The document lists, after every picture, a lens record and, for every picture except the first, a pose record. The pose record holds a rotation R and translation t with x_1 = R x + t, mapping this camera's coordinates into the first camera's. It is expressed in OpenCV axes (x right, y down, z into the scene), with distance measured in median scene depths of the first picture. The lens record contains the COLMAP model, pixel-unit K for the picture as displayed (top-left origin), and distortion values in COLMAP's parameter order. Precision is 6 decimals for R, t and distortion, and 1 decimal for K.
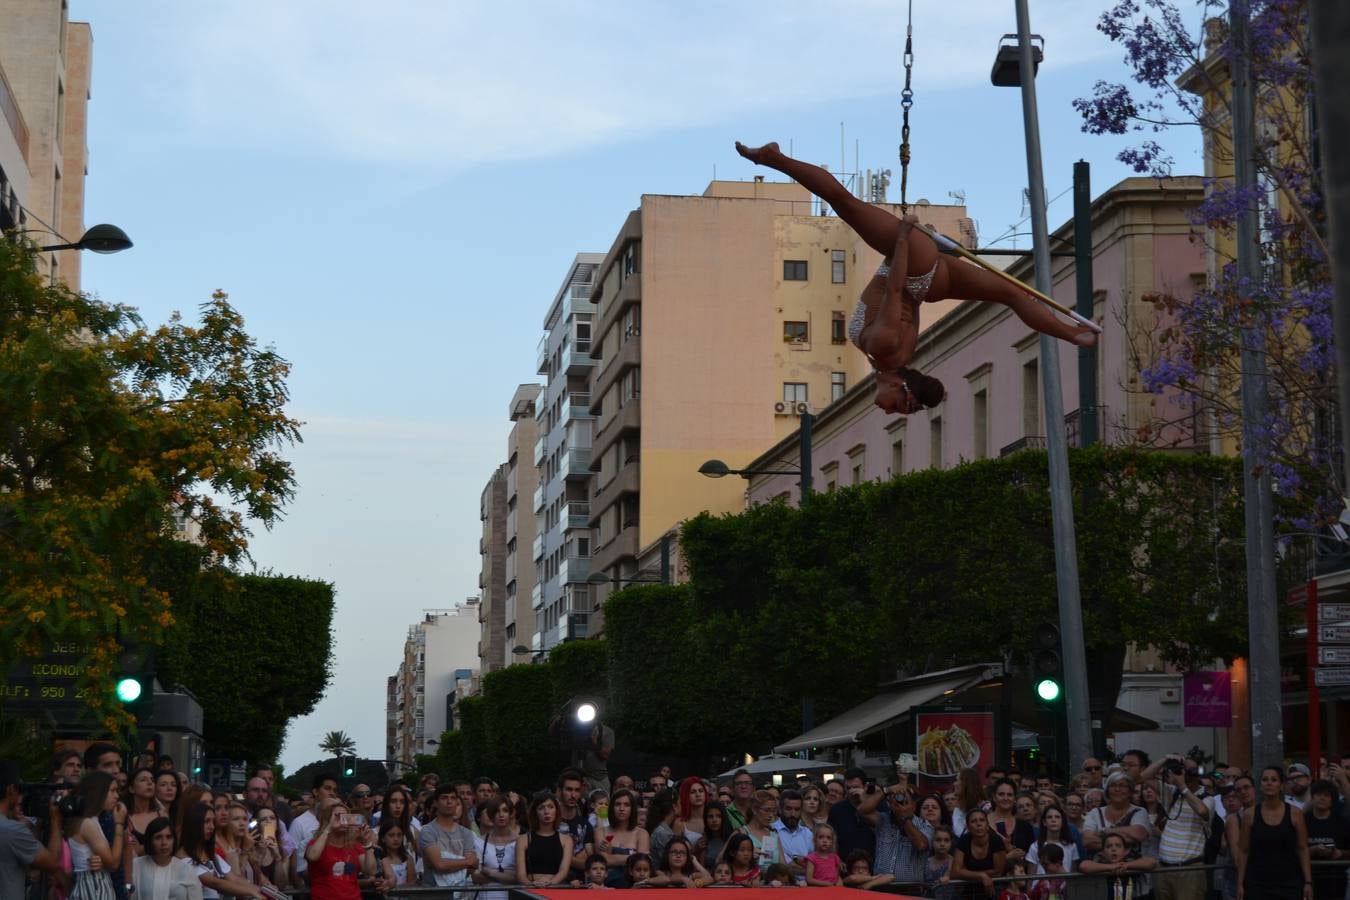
lens RADIAL K [[2536.1, 0, 675.0], [0, 2536.1, 450.0], [0, 0, 1]] dist [0.016351, 0.152770]
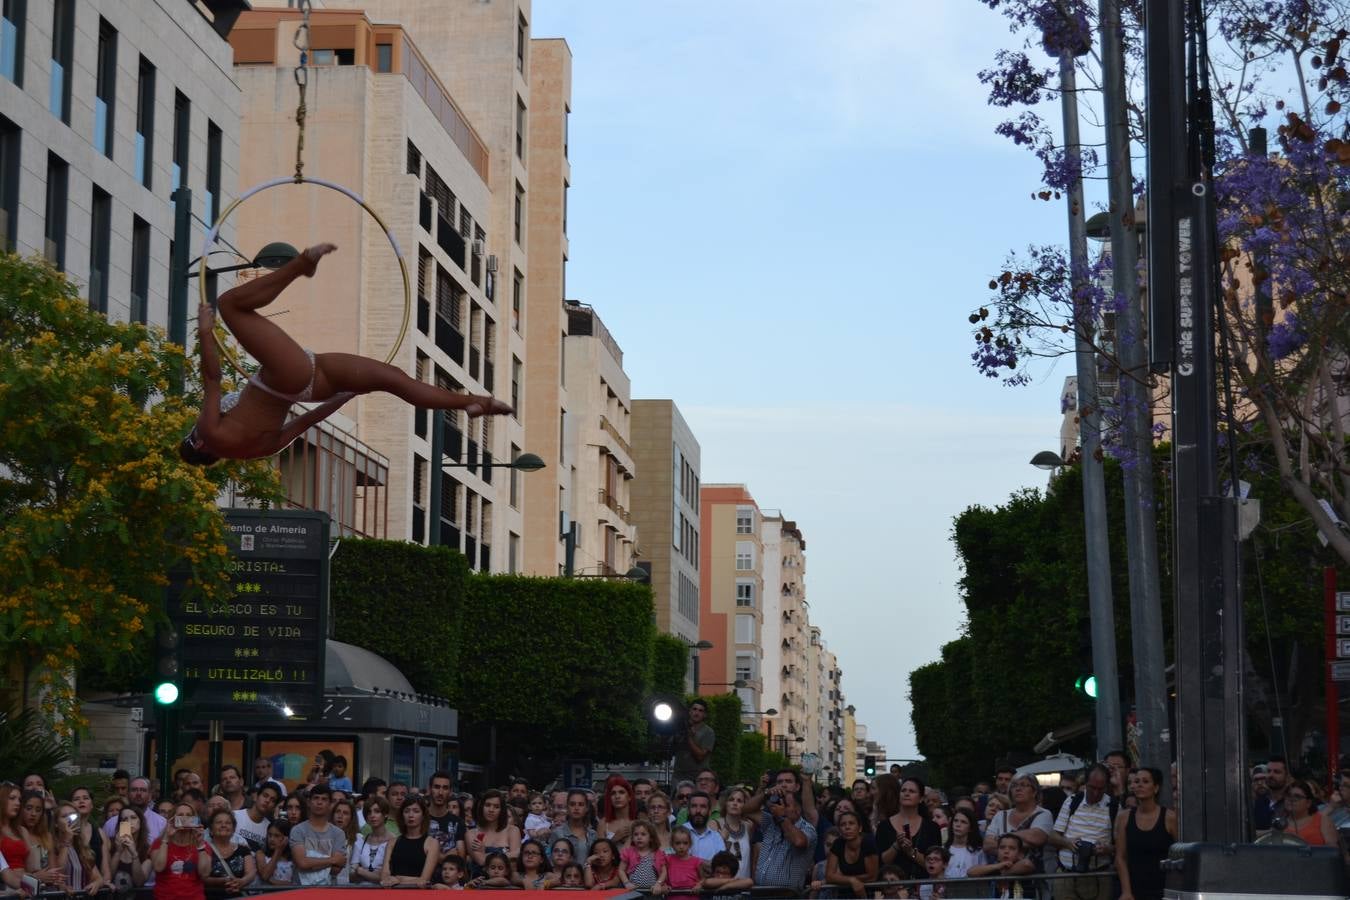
lens RADIAL K [[2573.5, 0, 704.2], [0, 2573.5, 448.9], [0, 0, 1]] dist [-0.025364, 0.138082]
pose [[0.972100, -0.028438, -0.232838, 0.167343], [0.028729, 0.999585, -0.002145, 0.002066], [0.232802, -0.004604, 0.972513, 0.019021]]
